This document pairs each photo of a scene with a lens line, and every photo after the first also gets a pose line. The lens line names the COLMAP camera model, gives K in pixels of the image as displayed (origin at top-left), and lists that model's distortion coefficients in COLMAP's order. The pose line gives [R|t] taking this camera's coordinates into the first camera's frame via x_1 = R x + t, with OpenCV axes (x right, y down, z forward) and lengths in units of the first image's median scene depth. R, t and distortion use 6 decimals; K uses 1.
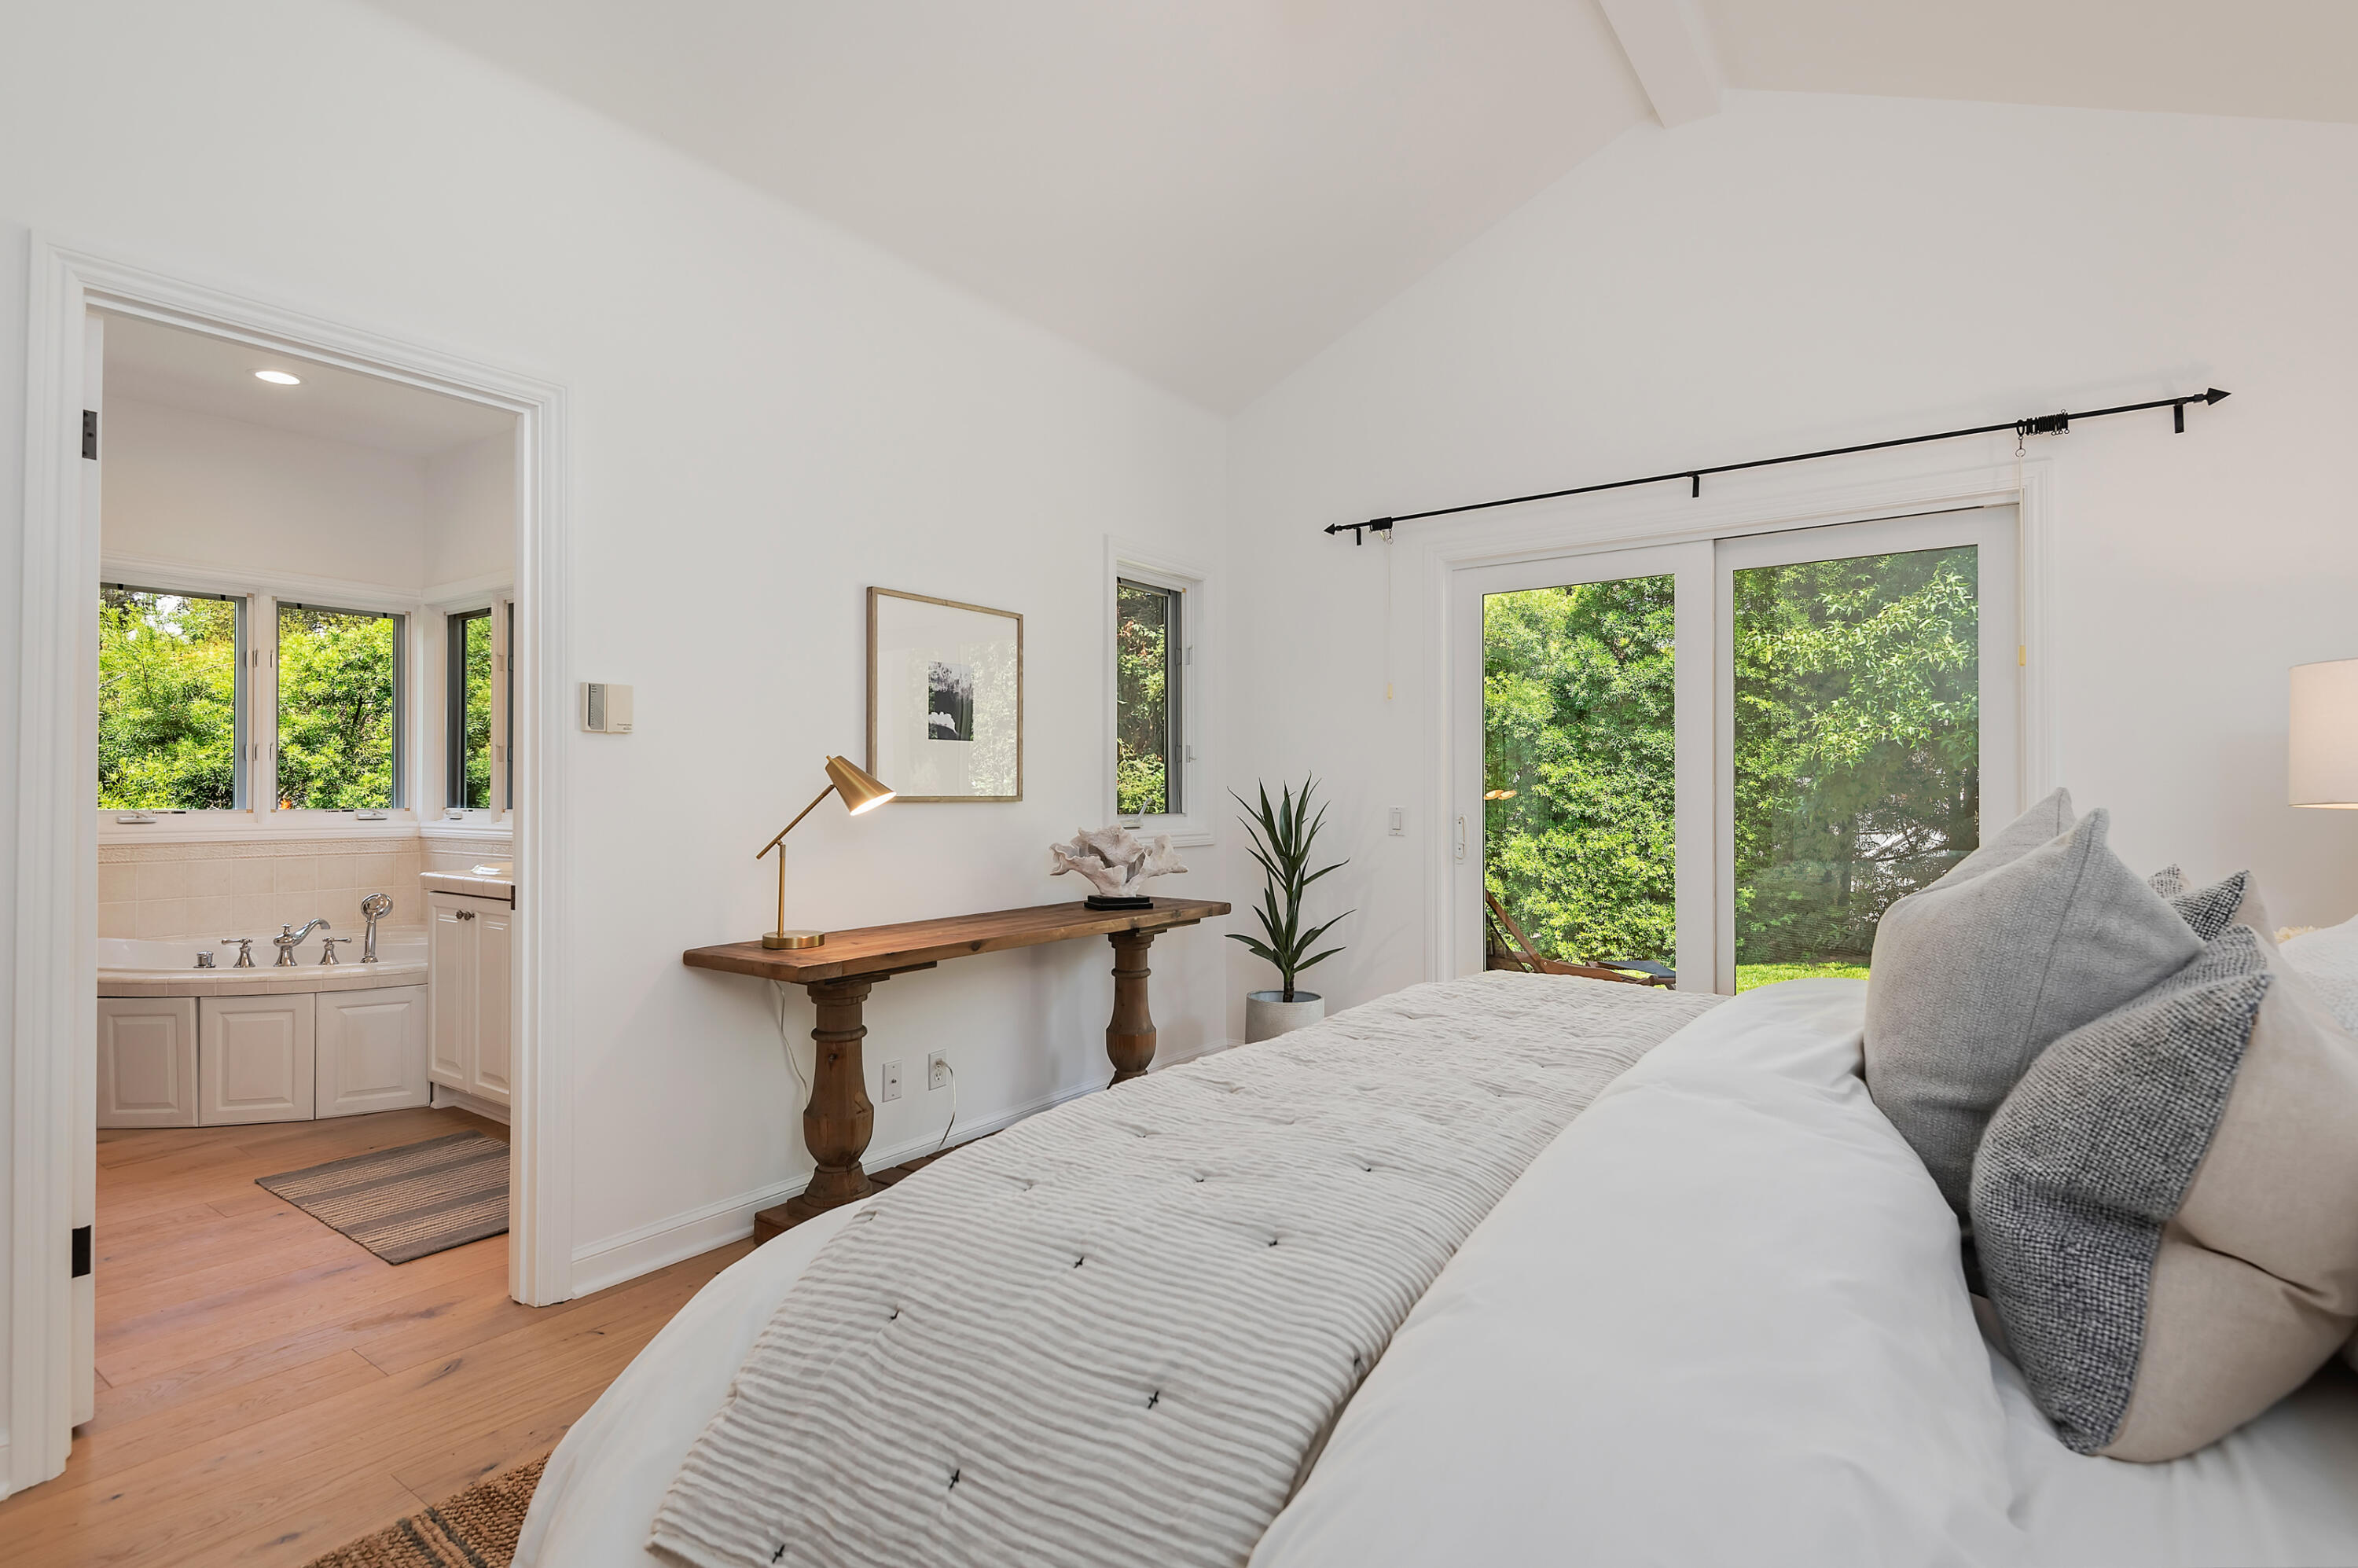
lens RADIAL K [[1188.9, 0, 1189.9], [0, 1188.9, 780.8], [0, 0, 1]] dist [0.044610, -0.030655]
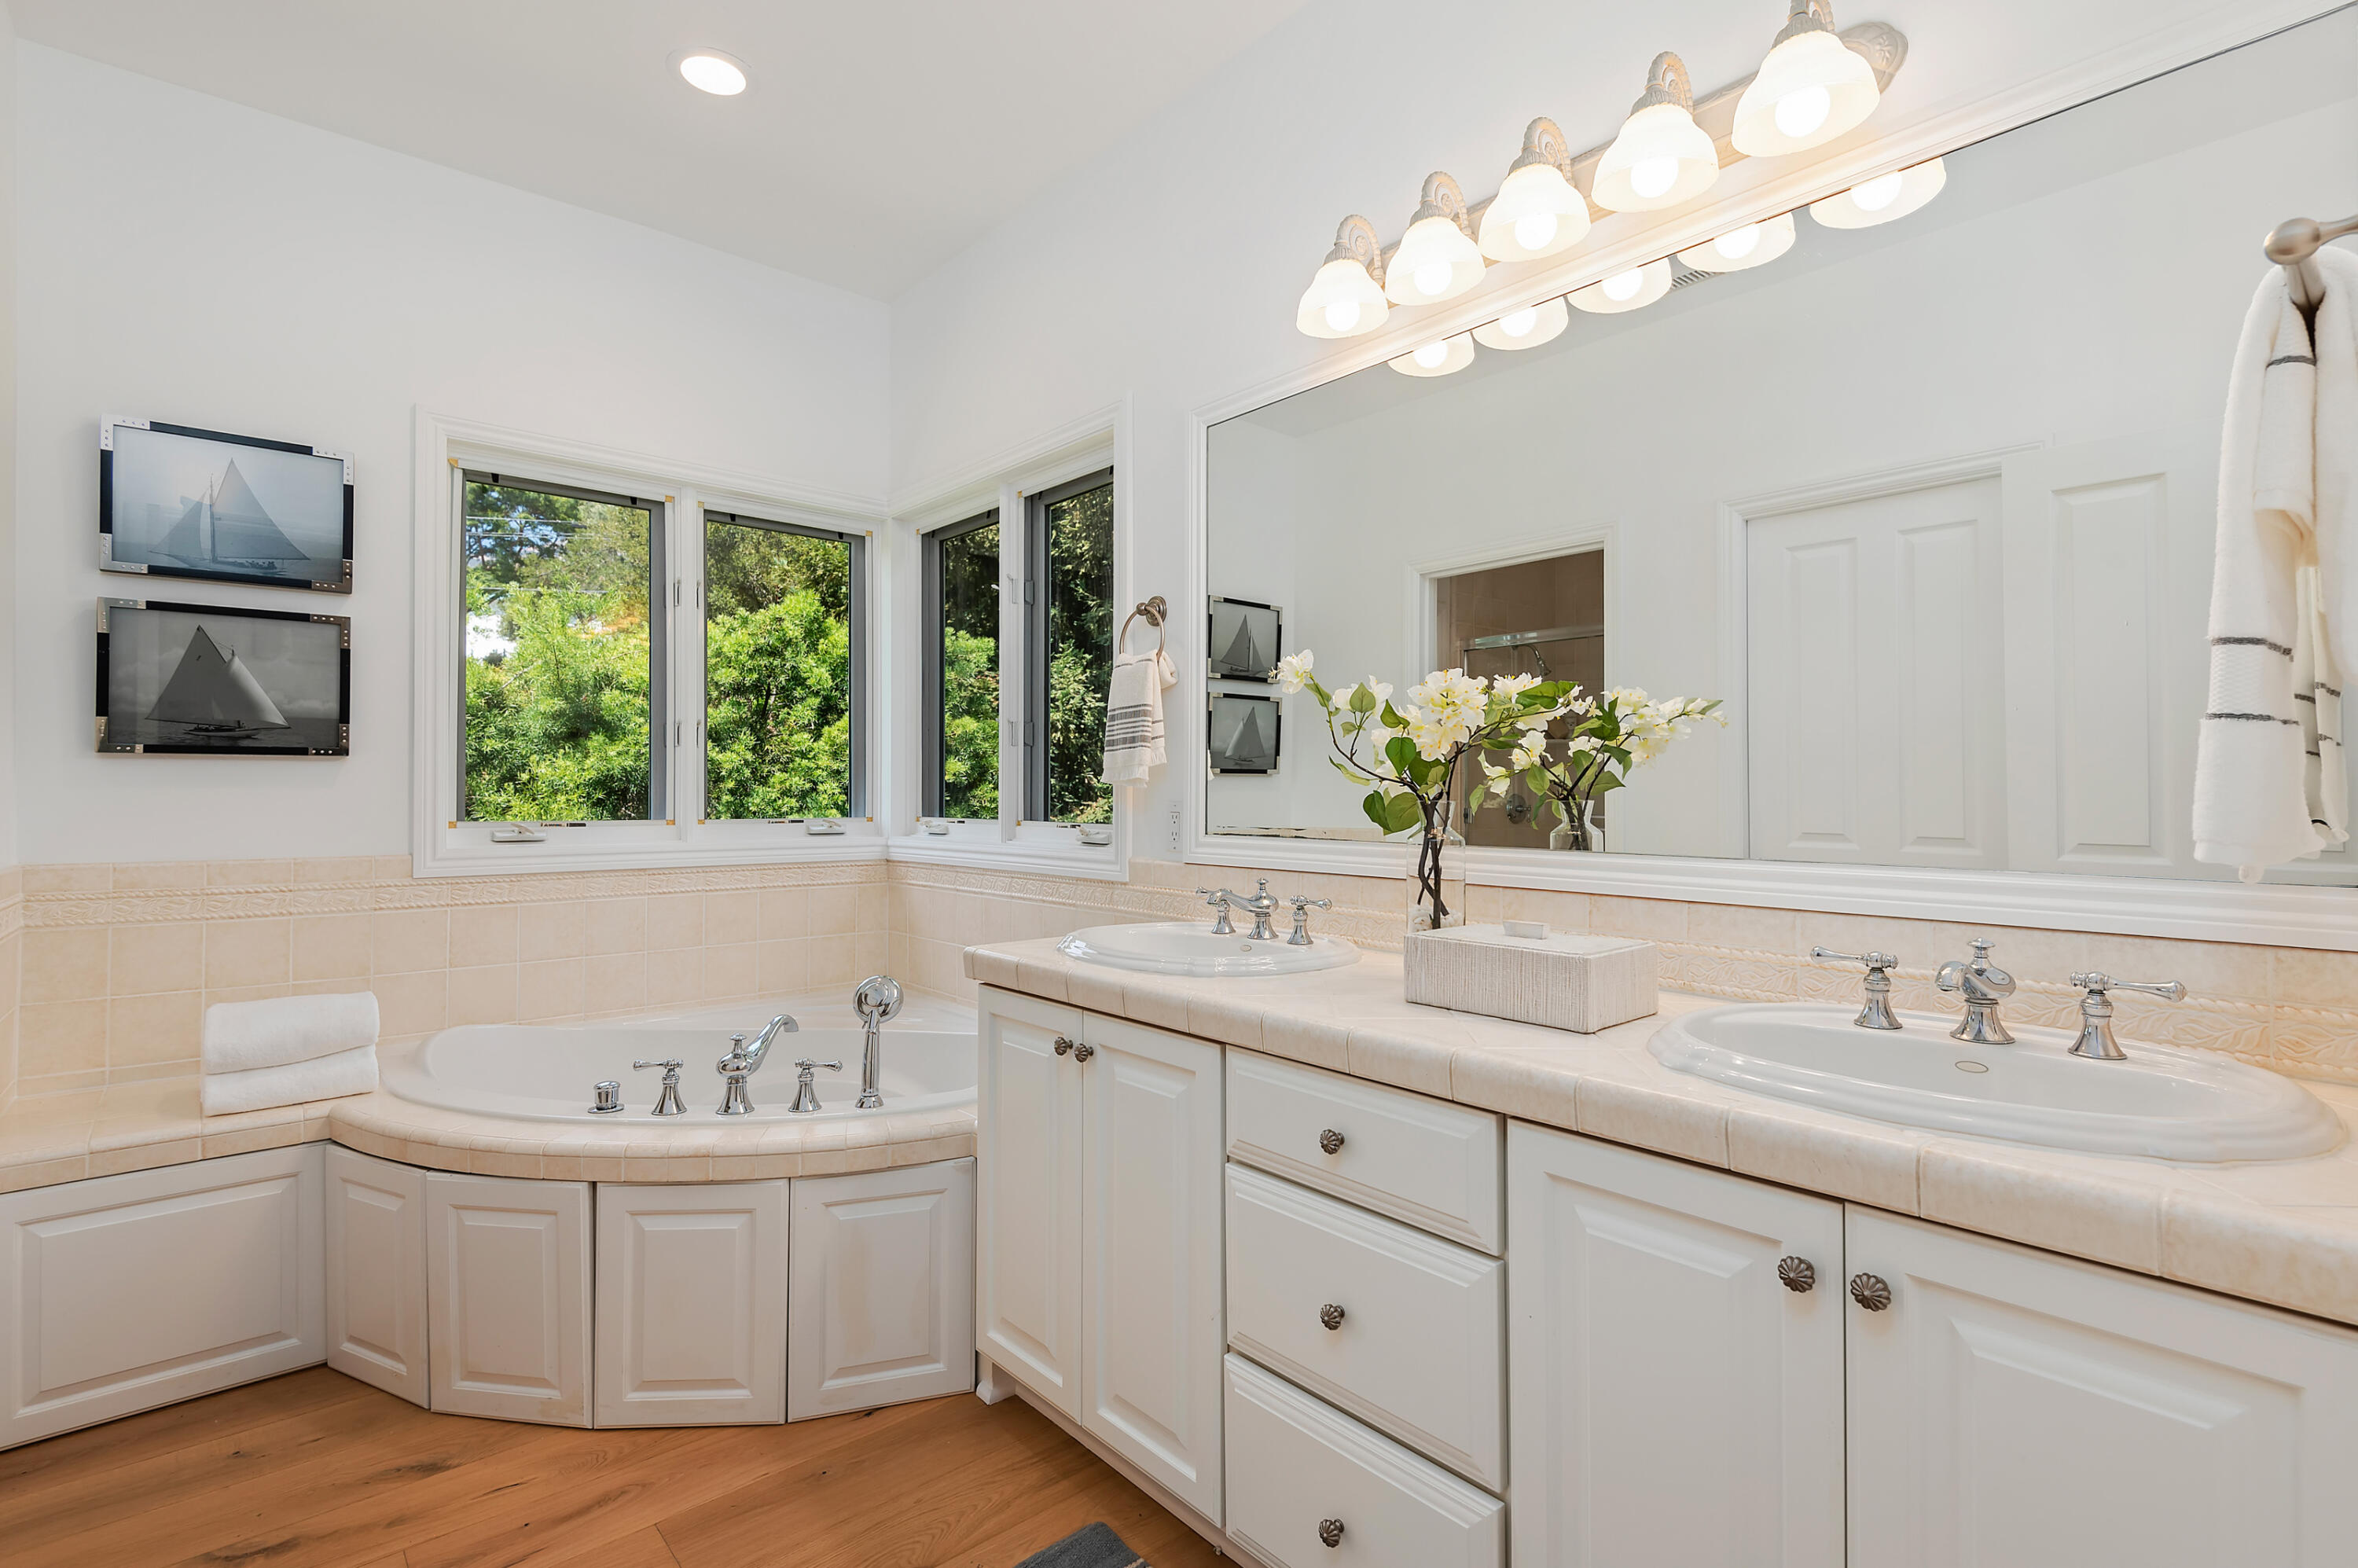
lens RADIAL K [[1191.5, 0, 1225.9], [0, 1191.5, 784.9], [0, 0, 1]] dist [0.027898, -0.000938]
pose [[0.976689, -0.000826, -0.214656, -0.199148], [0.000776, 1.000000, -0.000316, 0.003088], [0.214656, 0.000142, 0.976690, 0.248047]]
